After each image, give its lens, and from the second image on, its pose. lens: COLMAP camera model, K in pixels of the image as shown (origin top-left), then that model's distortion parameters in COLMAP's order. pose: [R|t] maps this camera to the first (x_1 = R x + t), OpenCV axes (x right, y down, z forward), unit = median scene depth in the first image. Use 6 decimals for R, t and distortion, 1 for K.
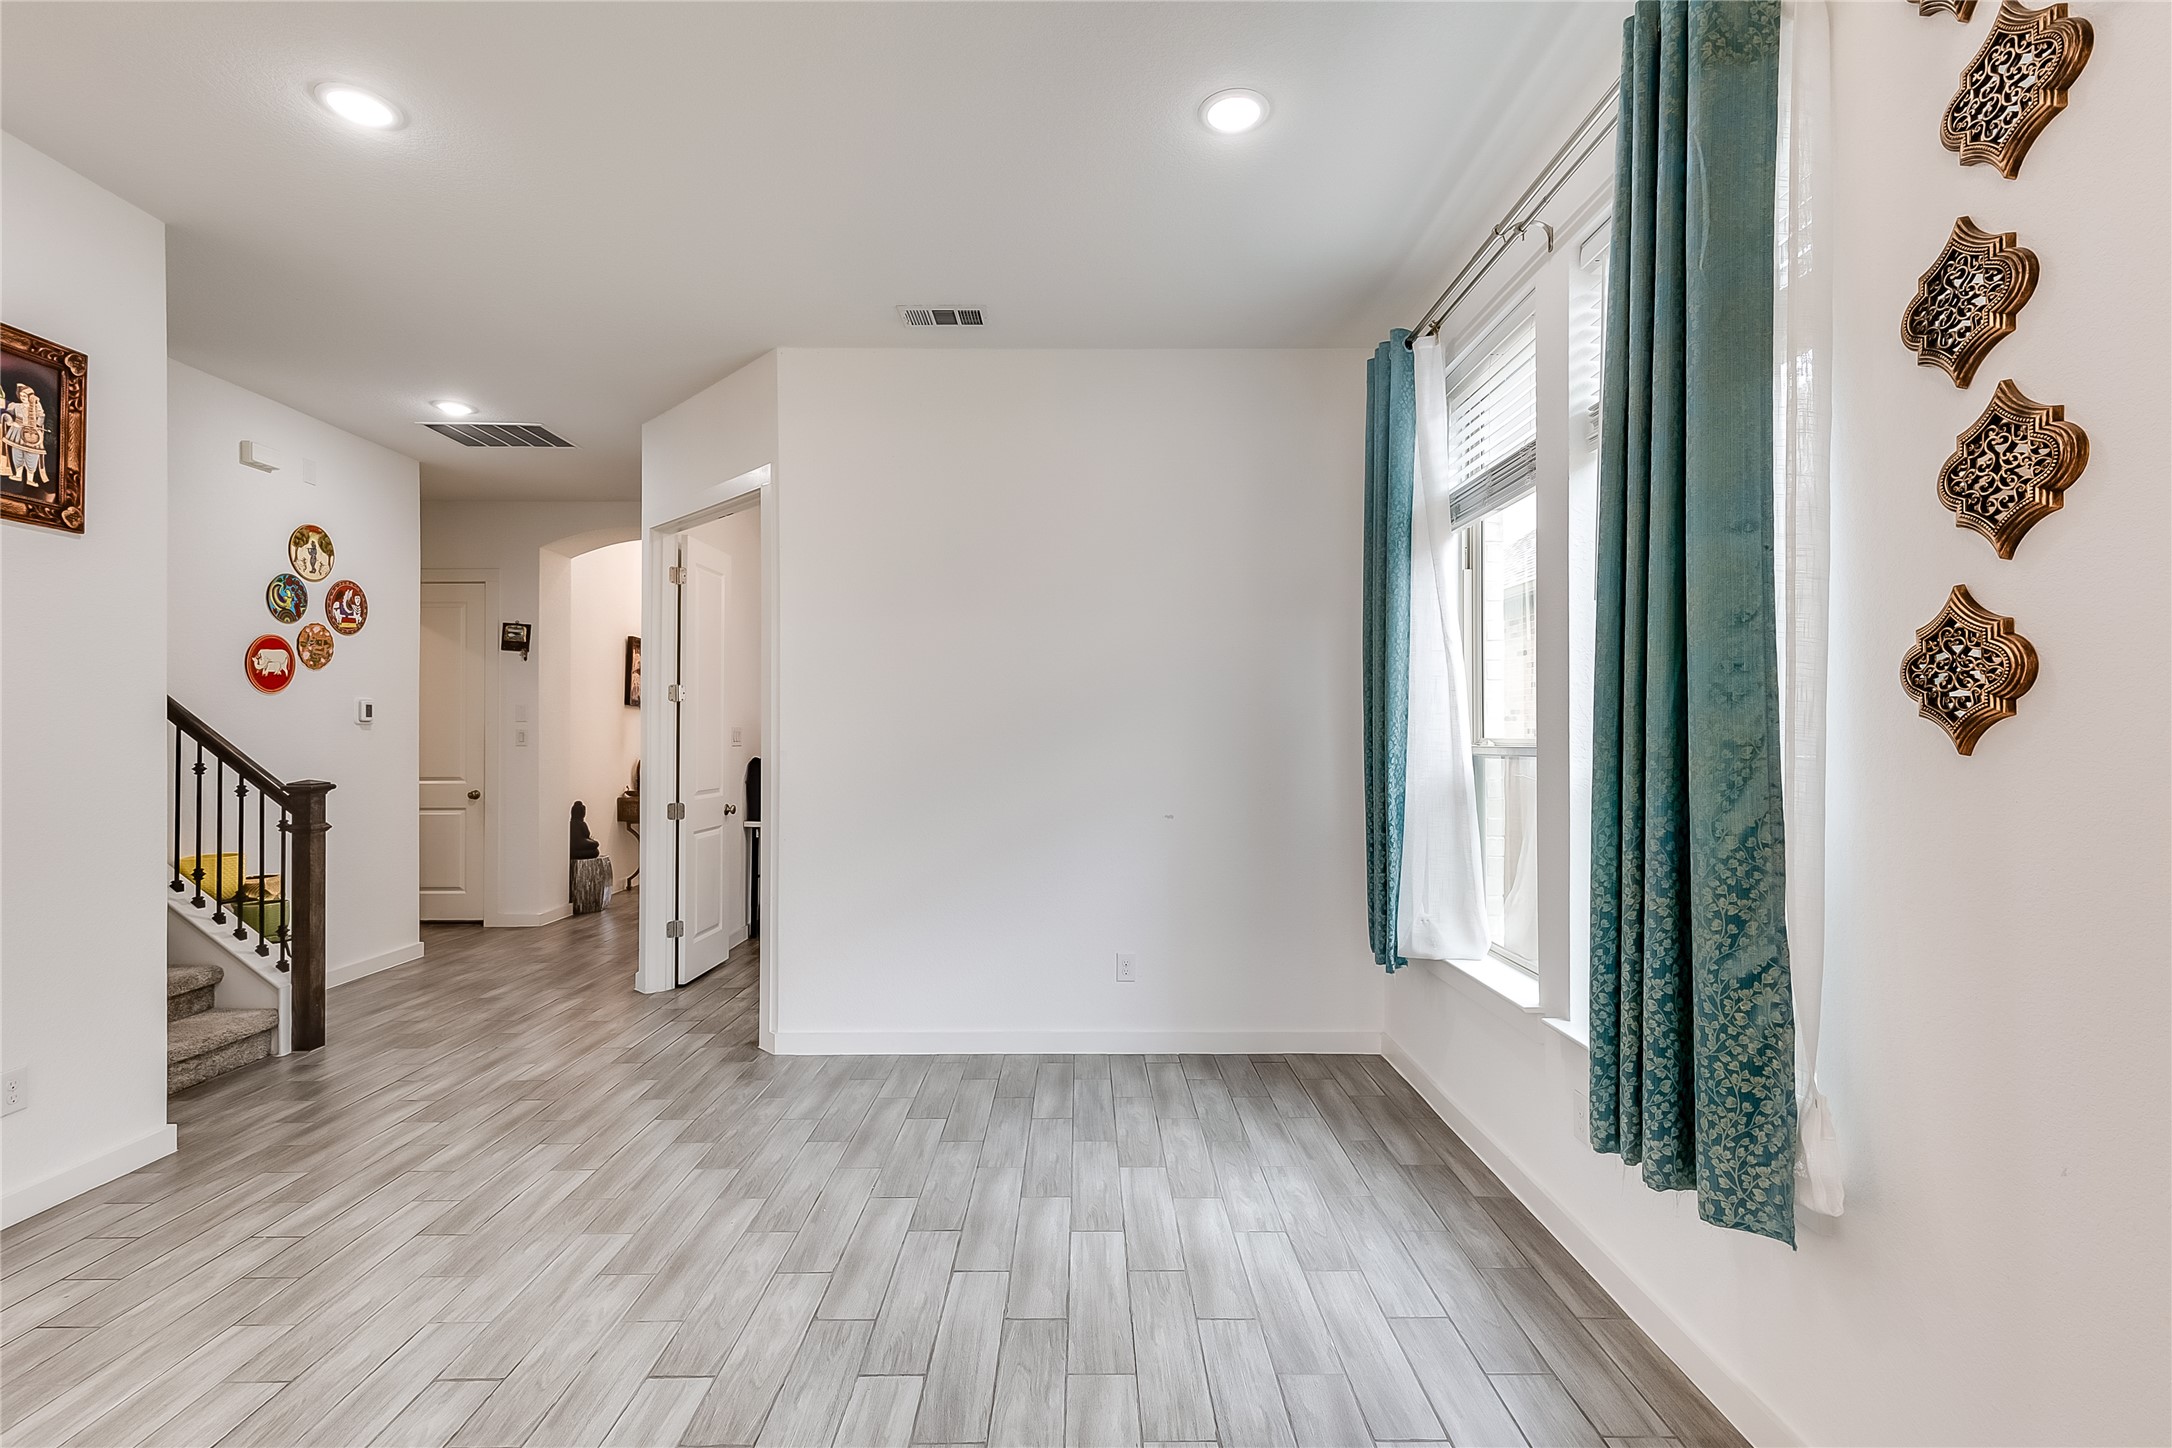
lens RADIAL K [[983.8, 0, 1081.1], [0, 983.8, 724.8], [0, 0, 1]] dist [0.005064, -0.000736]
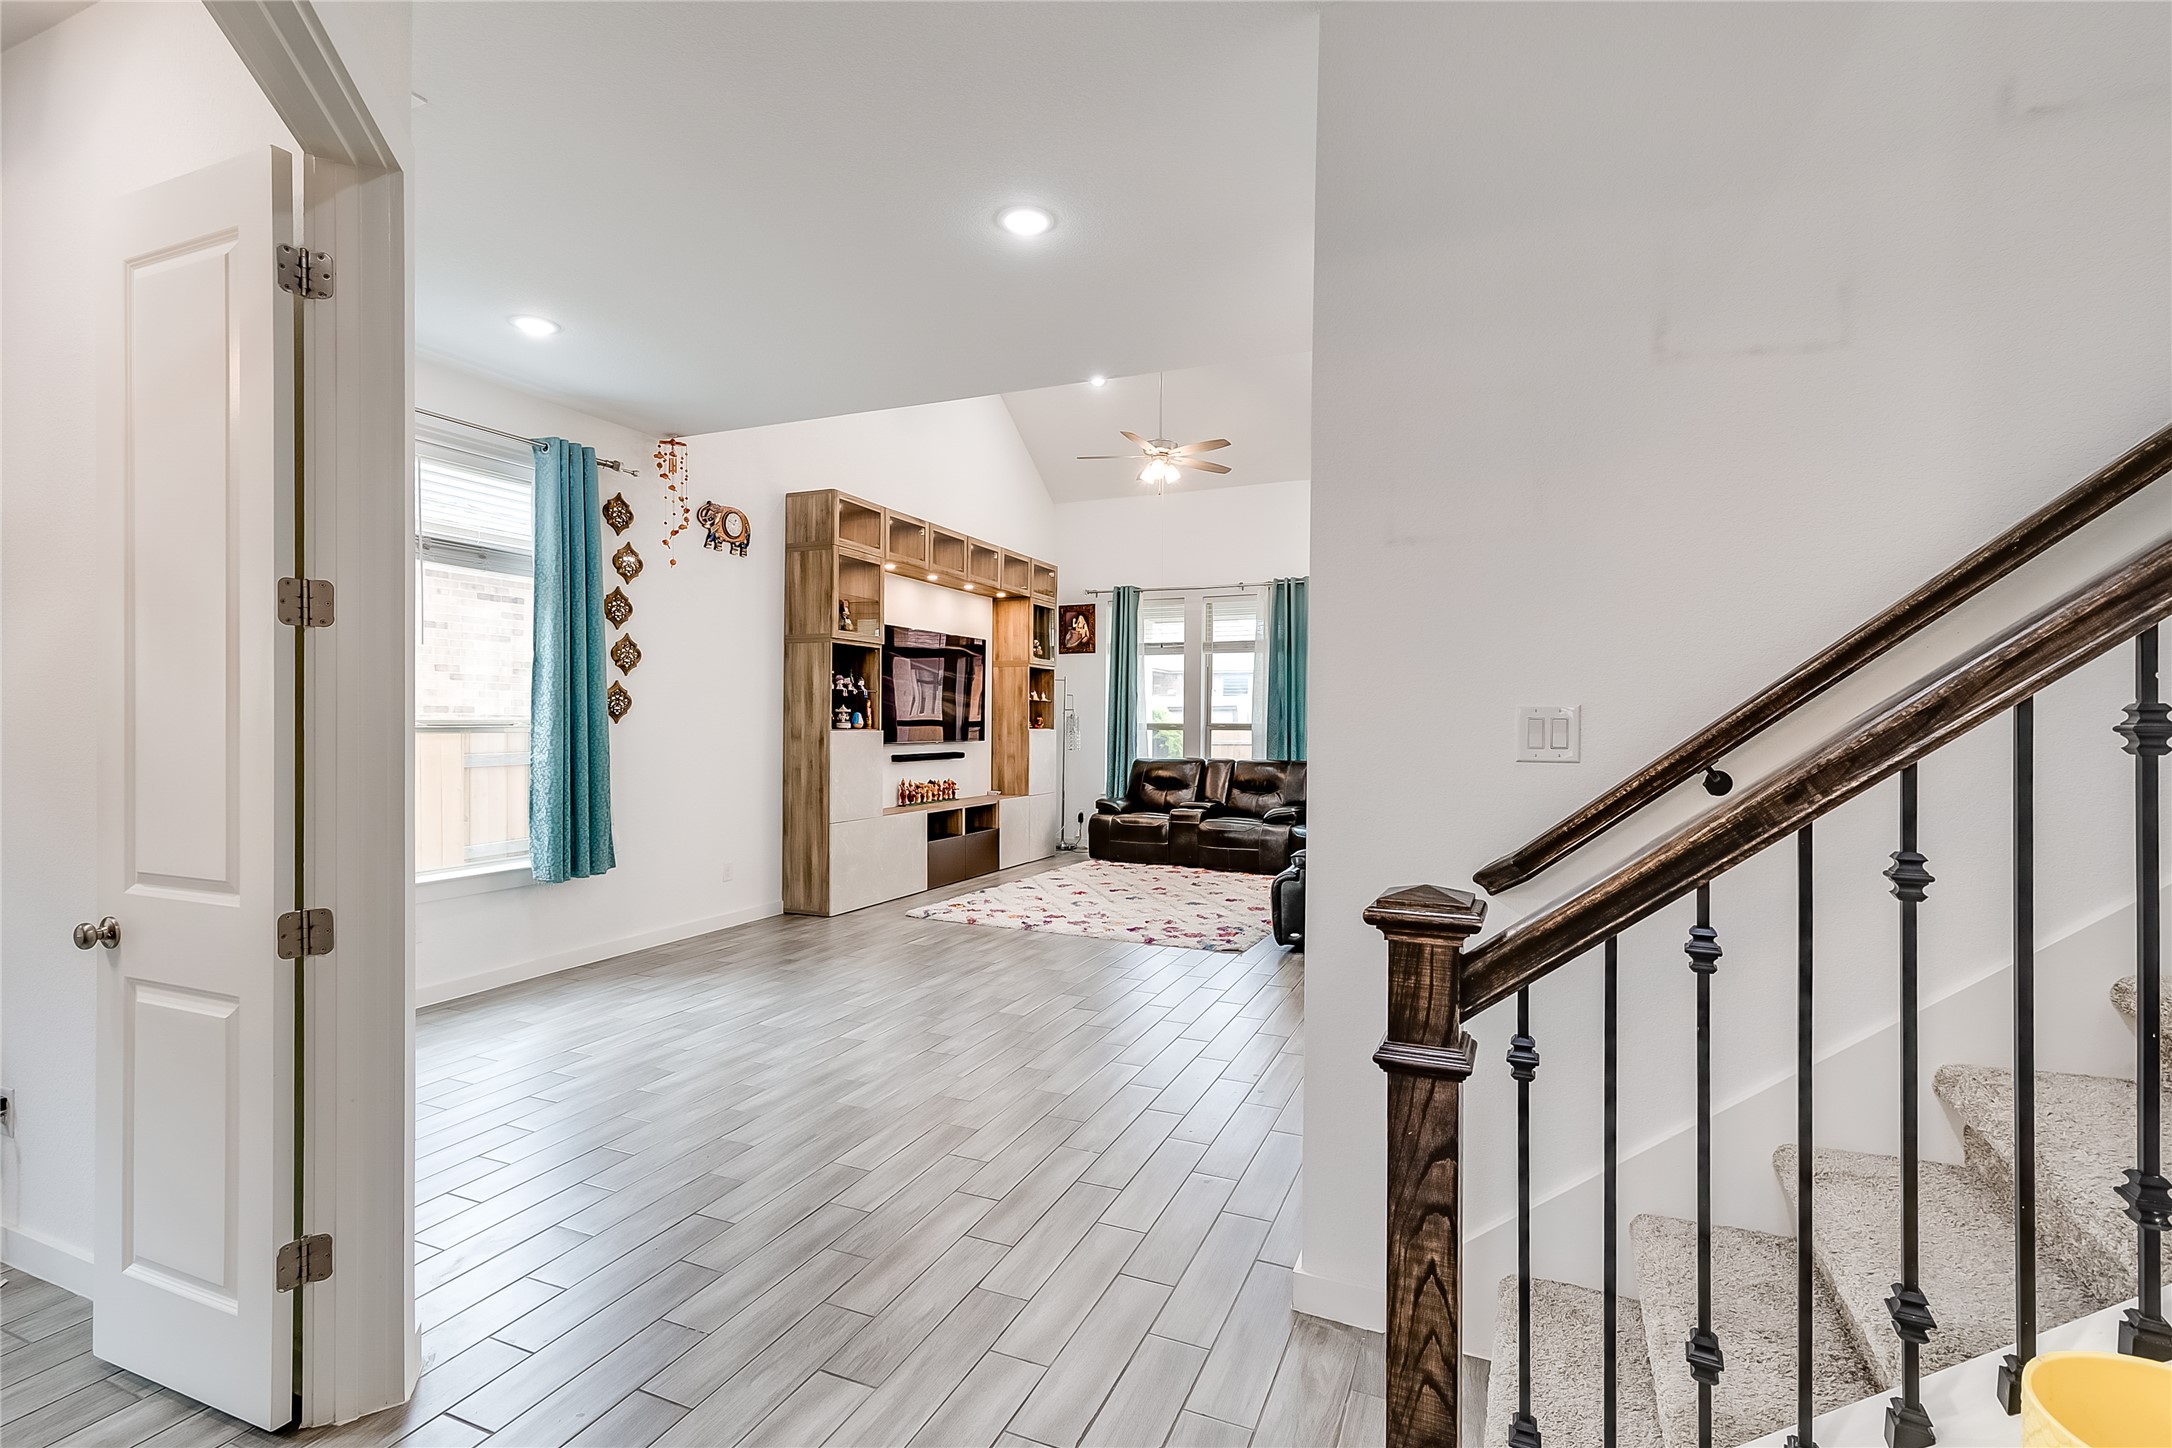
lens RADIAL K [[1003.0, 0, 1084.0], [0, 1003.0, 718.3], [0, 0, 1]] dist [0.007651, -0.002840]
pose [[-0.915695, -0.007916, 0.401797, -1.181249], [-0.011538, 0.999912, -0.006595, 0.006847], [-0.401709, -0.010675, -0.915705, 1.917580]]
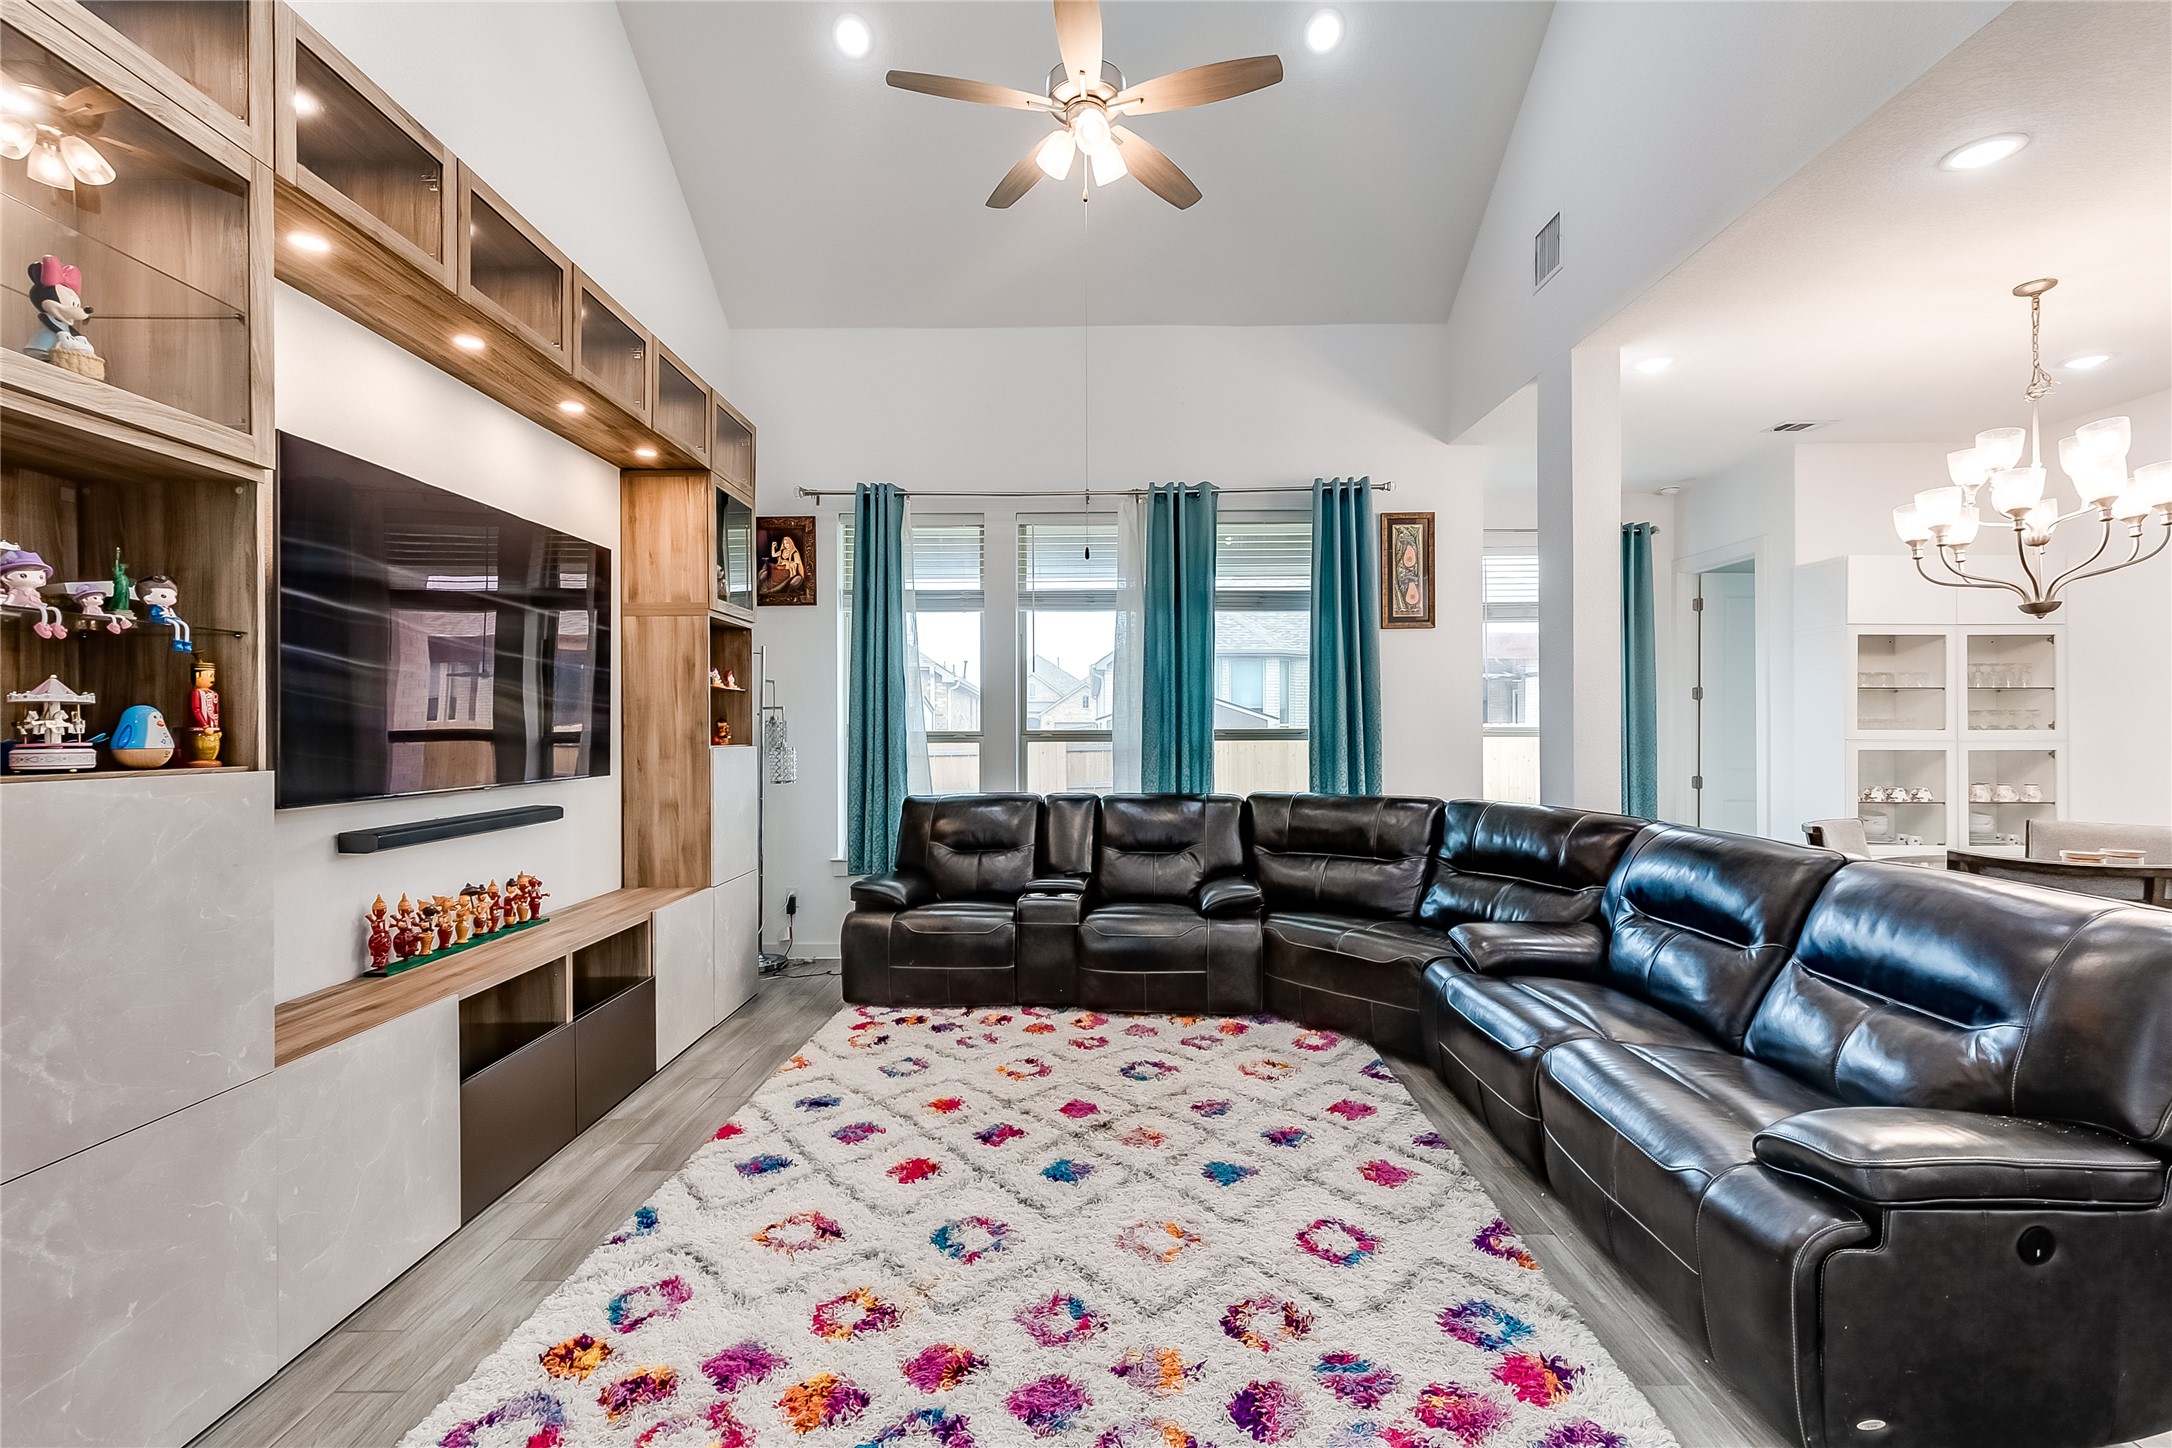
lens RADIAL K [[983.8, 0, 1087.5], [0, 983.8, 721.3], [0, 0, 1]] dist [0.005064, -0.000736]
pose [[-0.999997, 0.001521, 0.001786, -0.291946], [0.001501, 0.999936, -0.011219, -0.000010], [-0.001803, -0.011216, -0.999935, 0.520156]]
